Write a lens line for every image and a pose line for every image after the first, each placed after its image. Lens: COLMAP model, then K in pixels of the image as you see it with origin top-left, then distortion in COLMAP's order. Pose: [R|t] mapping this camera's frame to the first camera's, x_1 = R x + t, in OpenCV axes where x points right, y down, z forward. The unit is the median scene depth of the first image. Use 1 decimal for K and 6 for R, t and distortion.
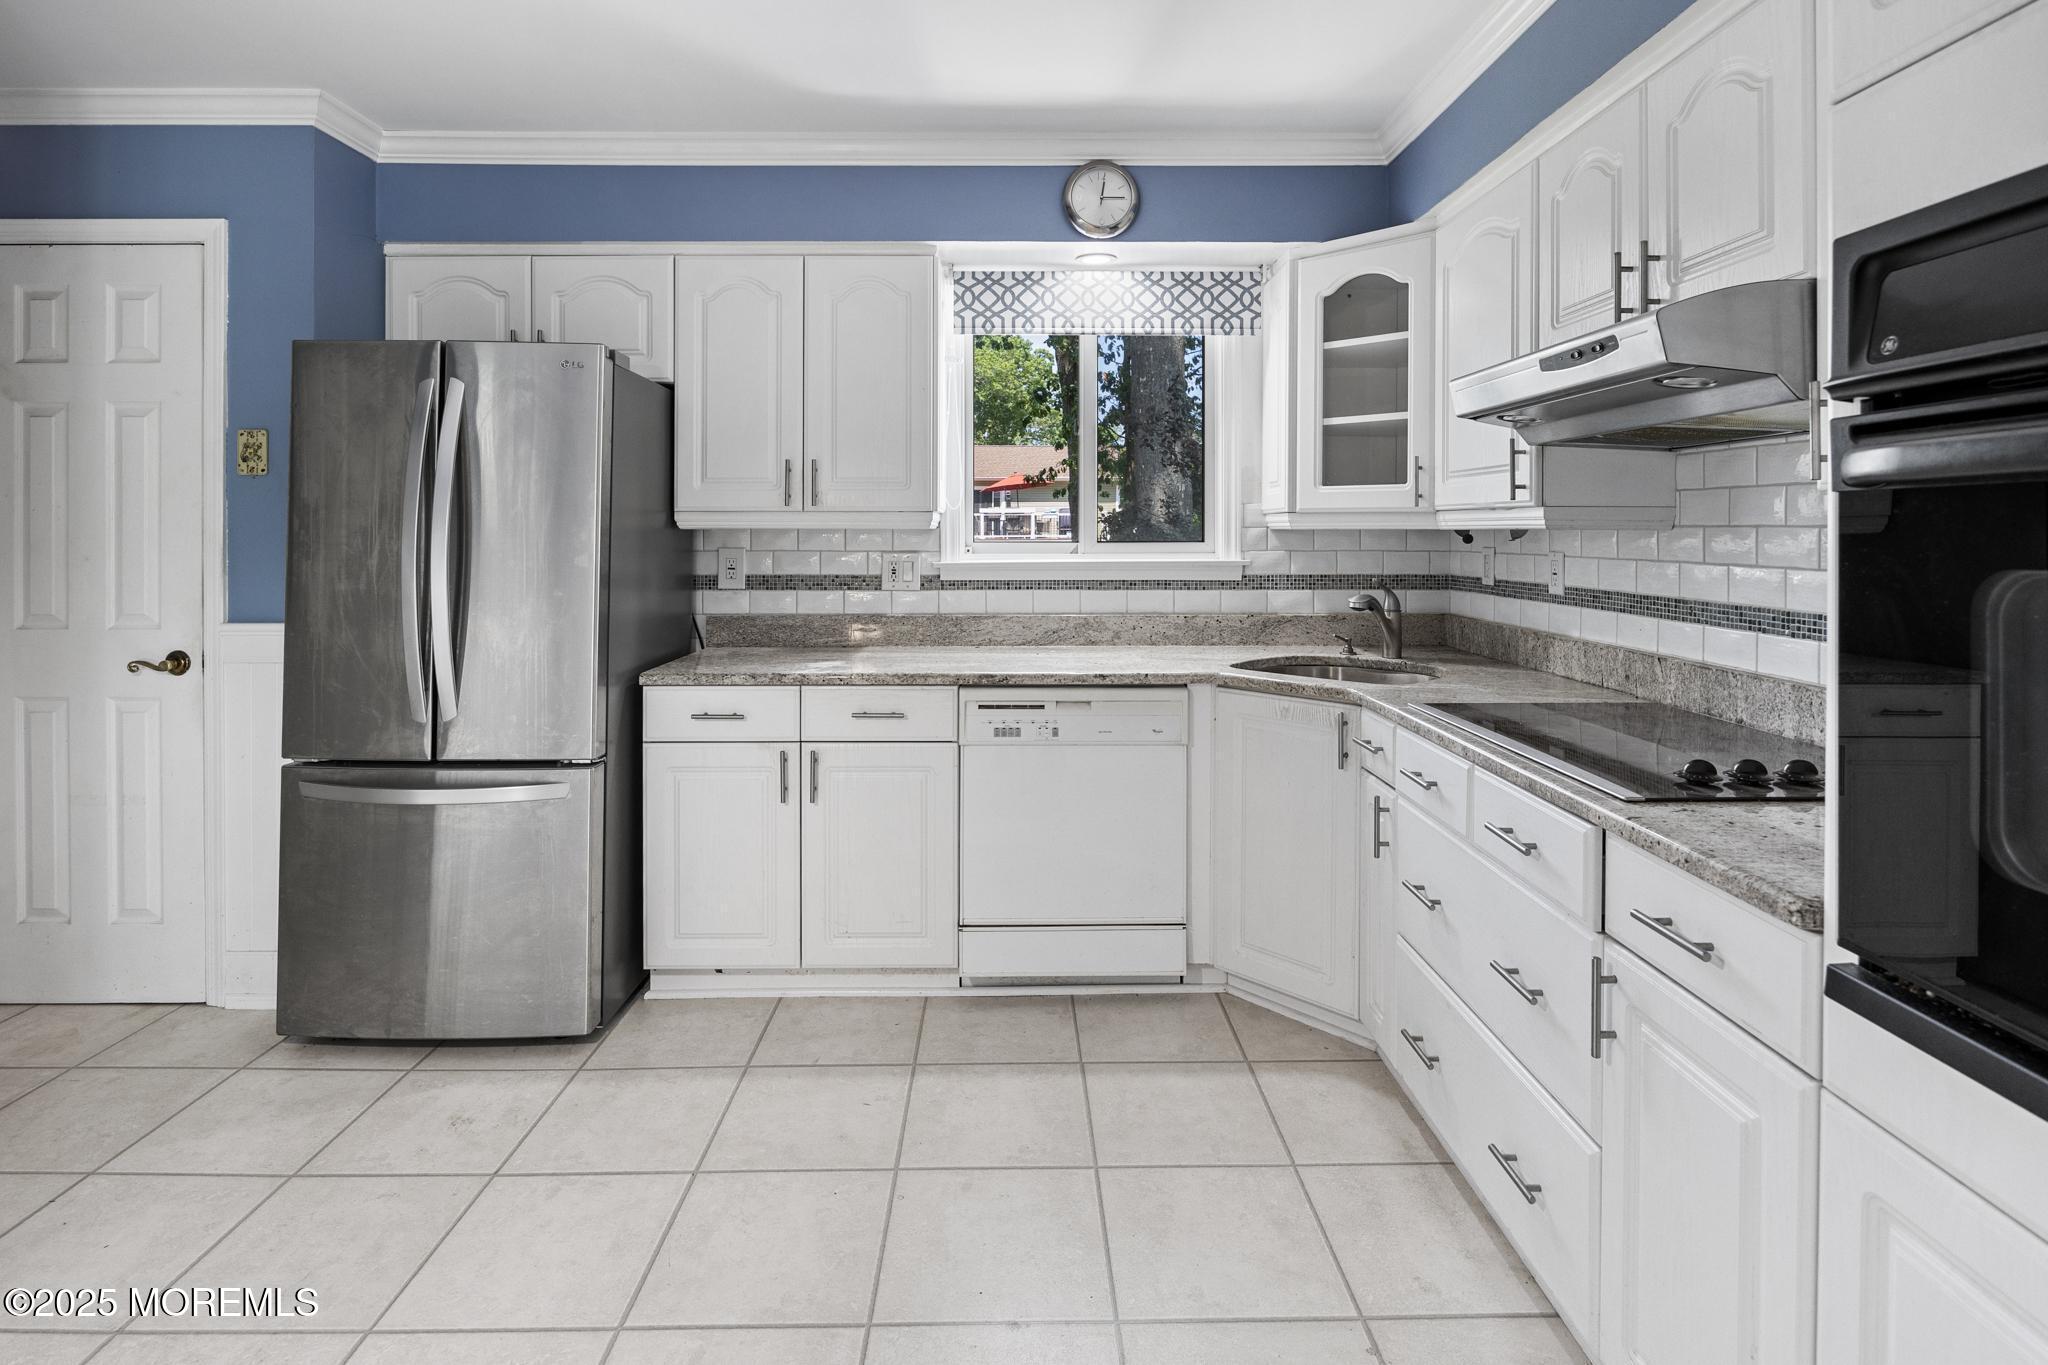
lens RADIAL K [[1021.0, 0, 1049.7], [0, 1021.0, 527.7], [0, 0, 1]] dist [-0.013304, -0.000113]
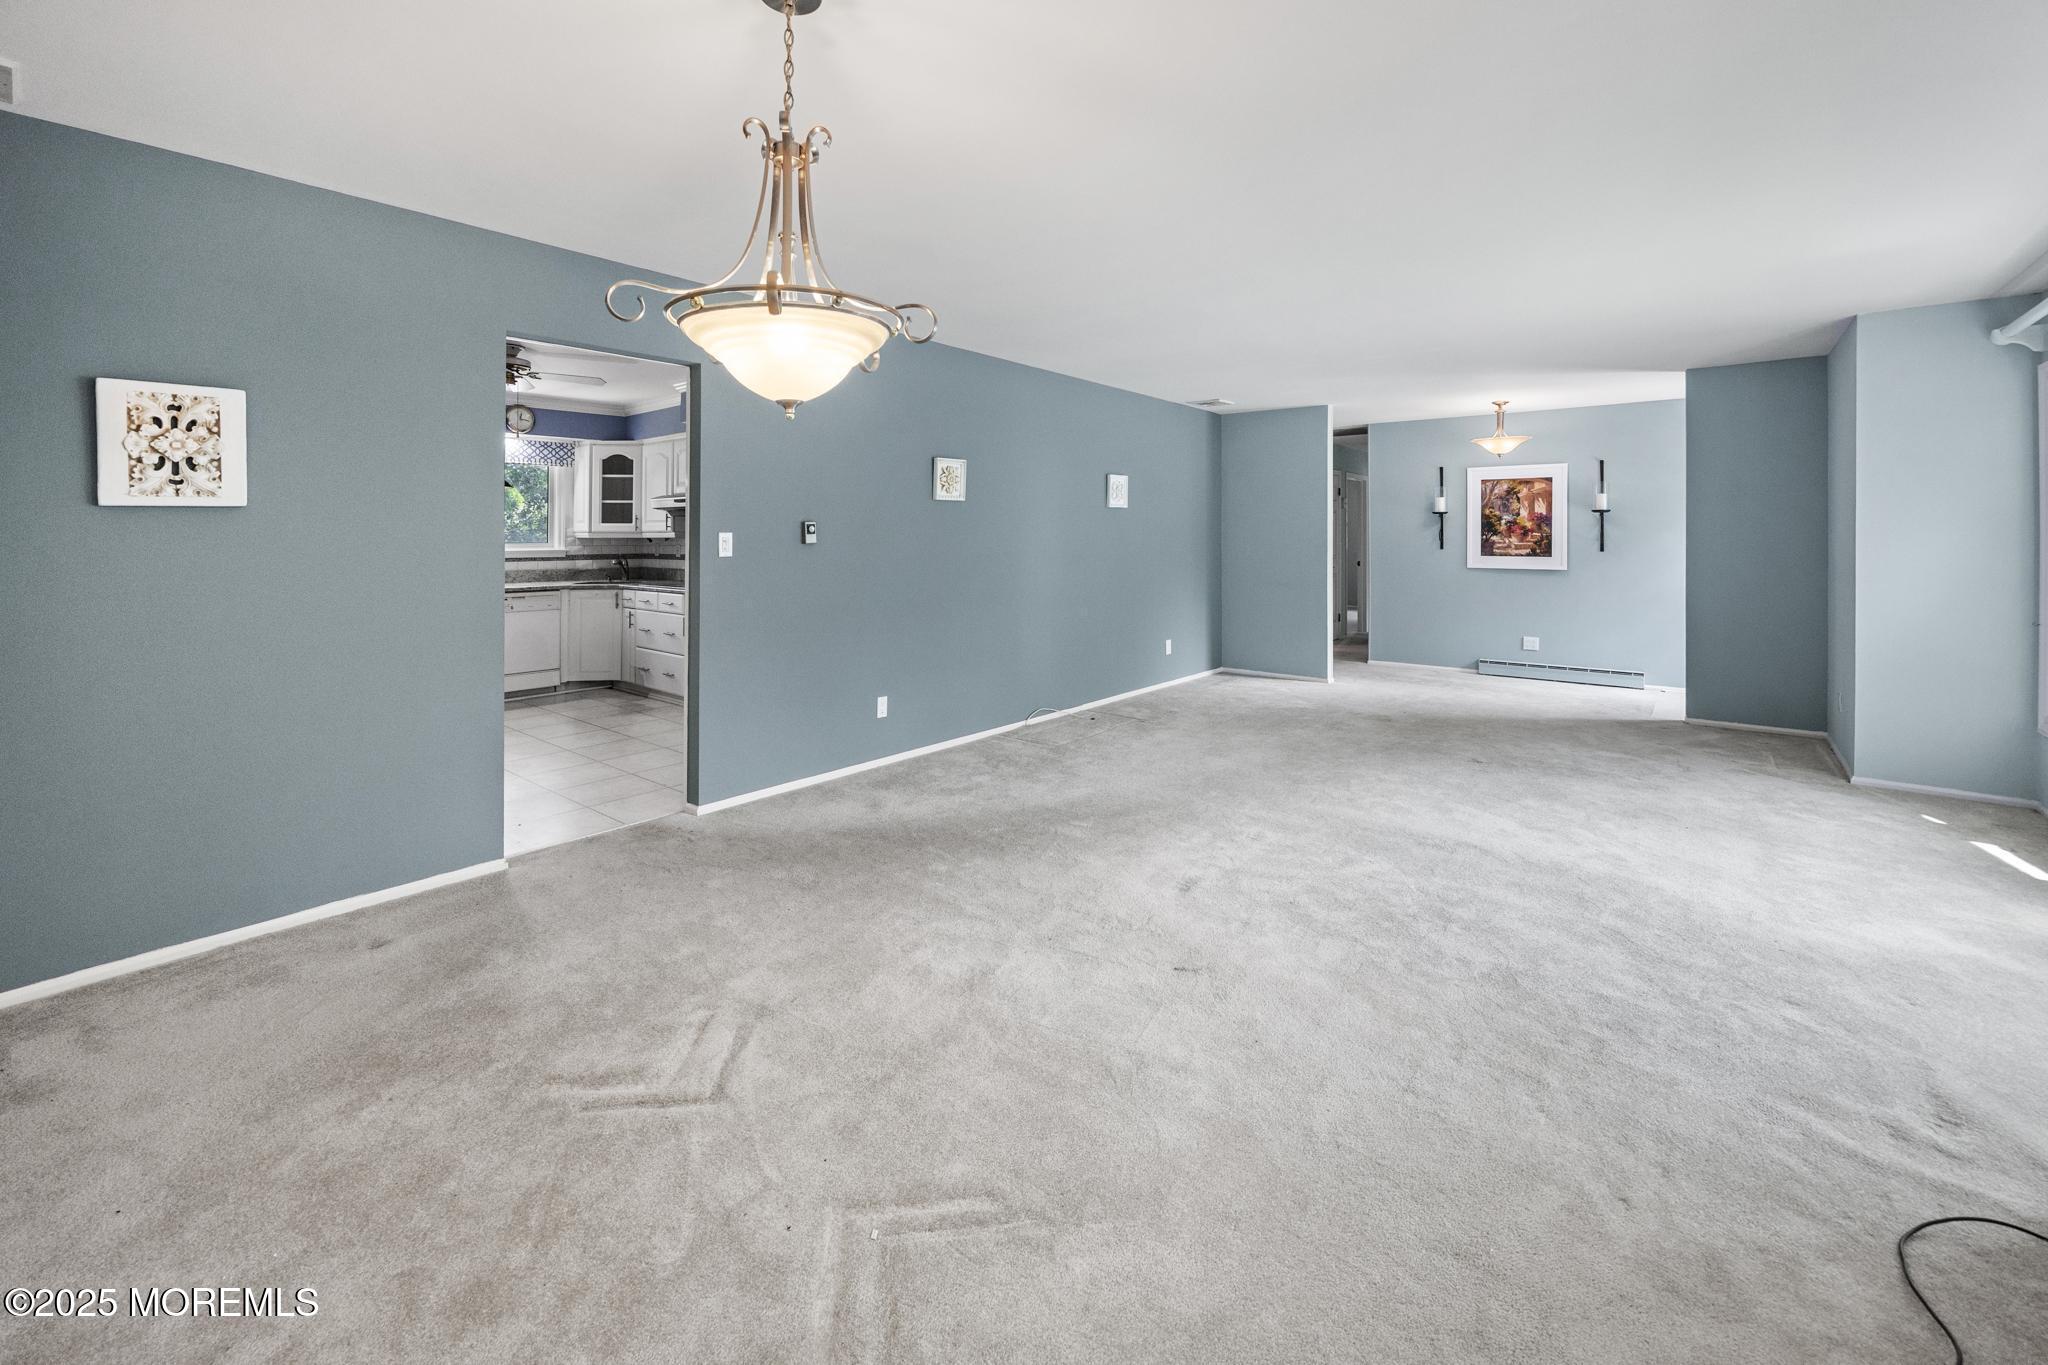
lens RADIAL K [[838.4, 0, 1014.0], [0, 838.4, 536.8], [0, 0, 1]] dist [-0.002341, 0.000754]
pose [[0.668995, -0.000192, 0.743267, -0.742911], [-0.001267, 0.999998, 0.001399, -0.006724], [-0.743266, -0.001878, 0.668993, -1.522587]]
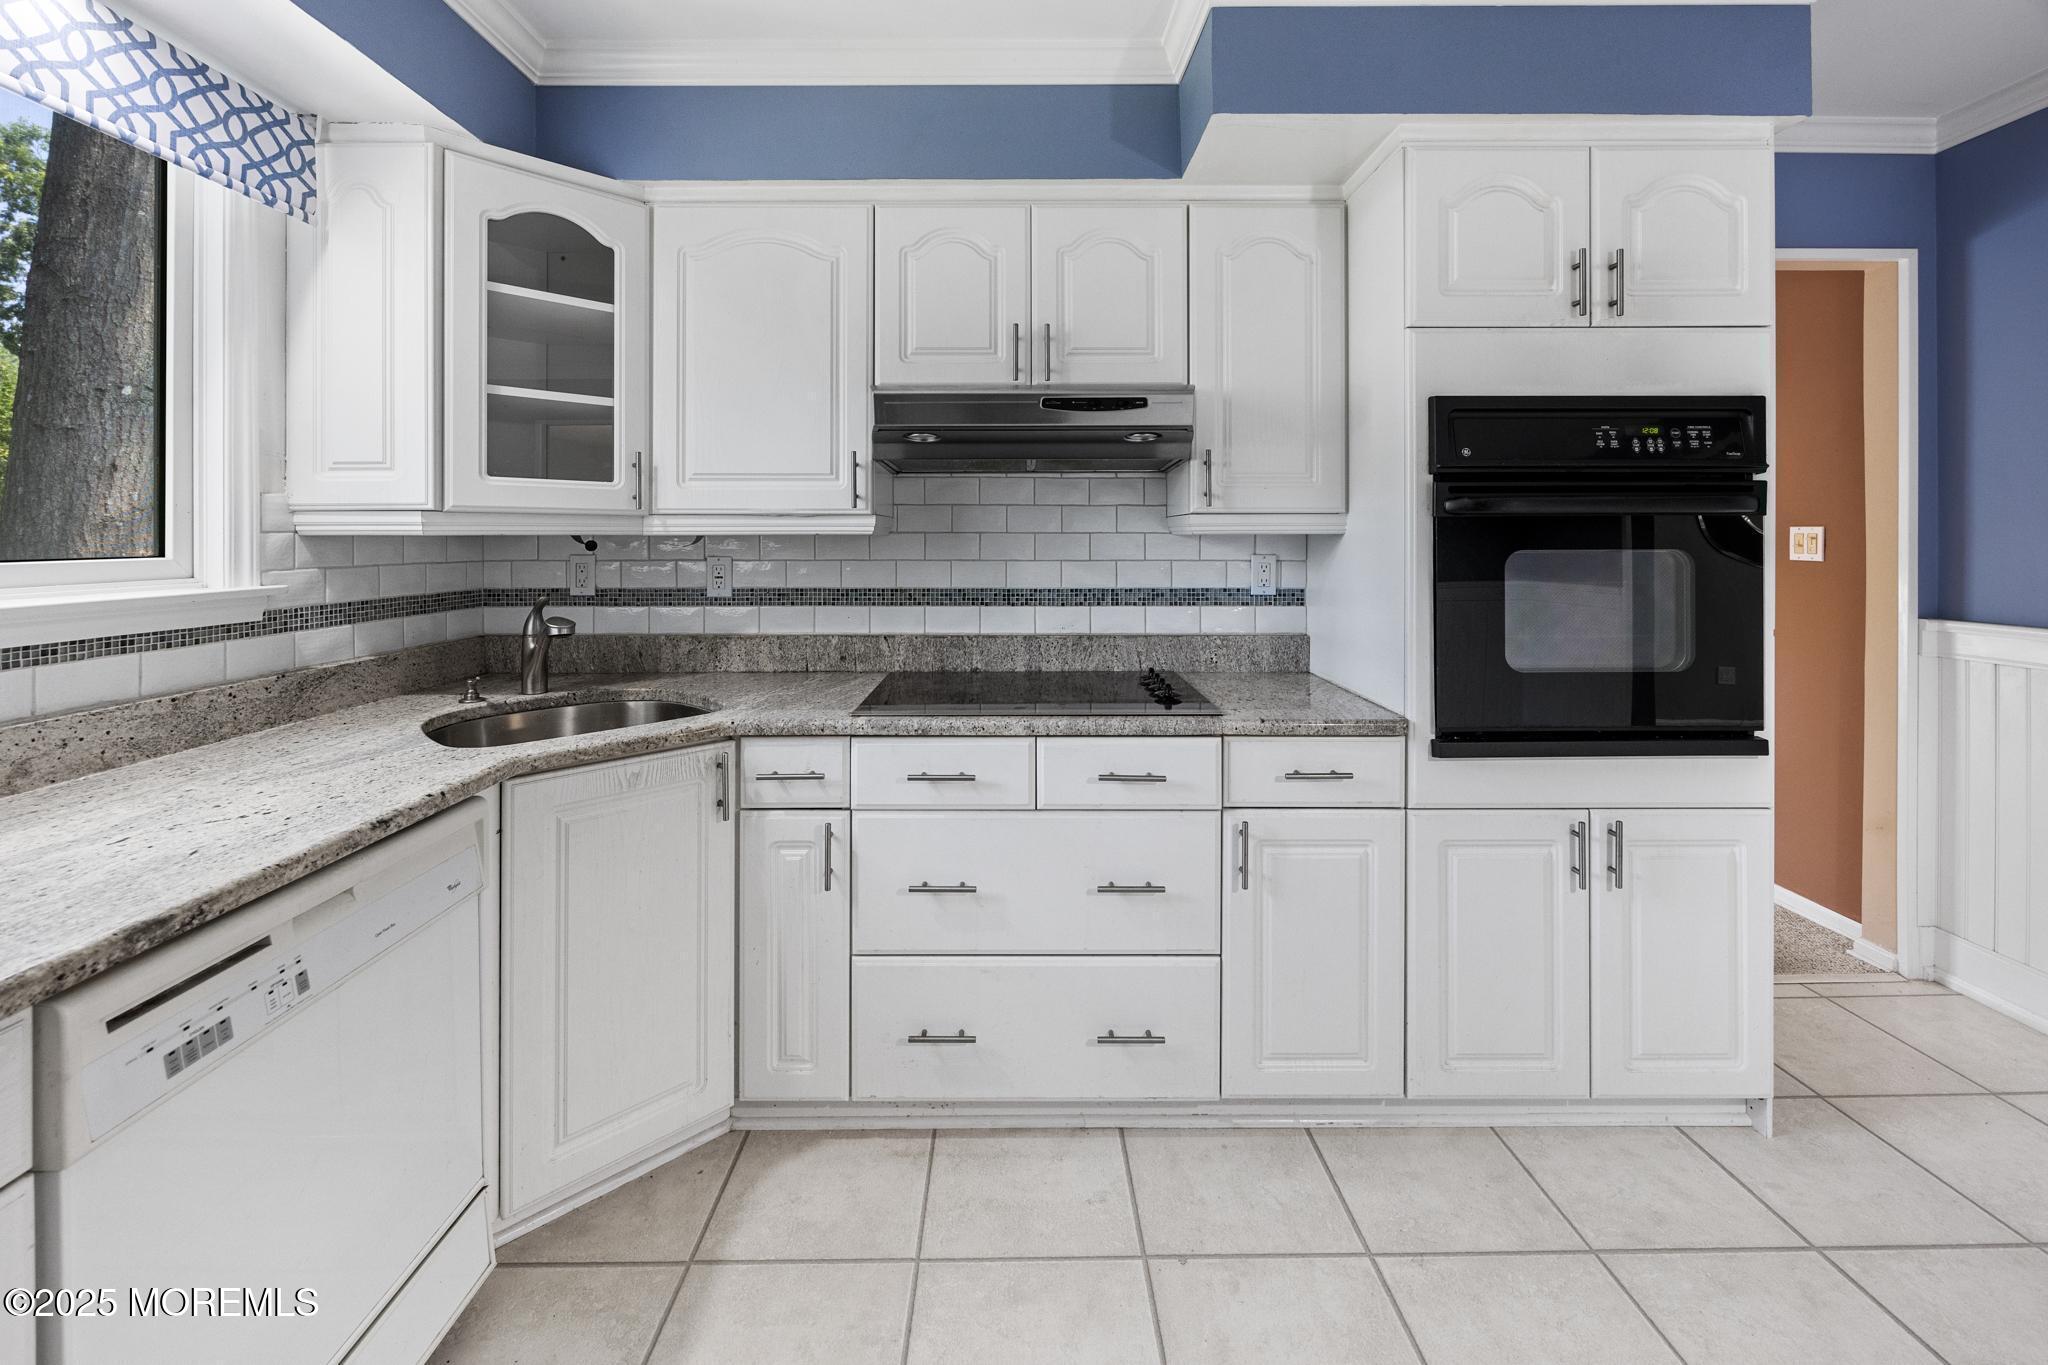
lens RADIAL K [[838.4, 0, 1005.7], [0, 838.4, 536.3], [0, 0, 1]] dist [-0.002341, 0.000754]
pose [[0.025890, -0.002177, 0.999662, -0.327010], [-0.000460, 0.999997, 0.002189, 0.000803], [-0.999665, -0.000517, 0.025889, 0.616948]]
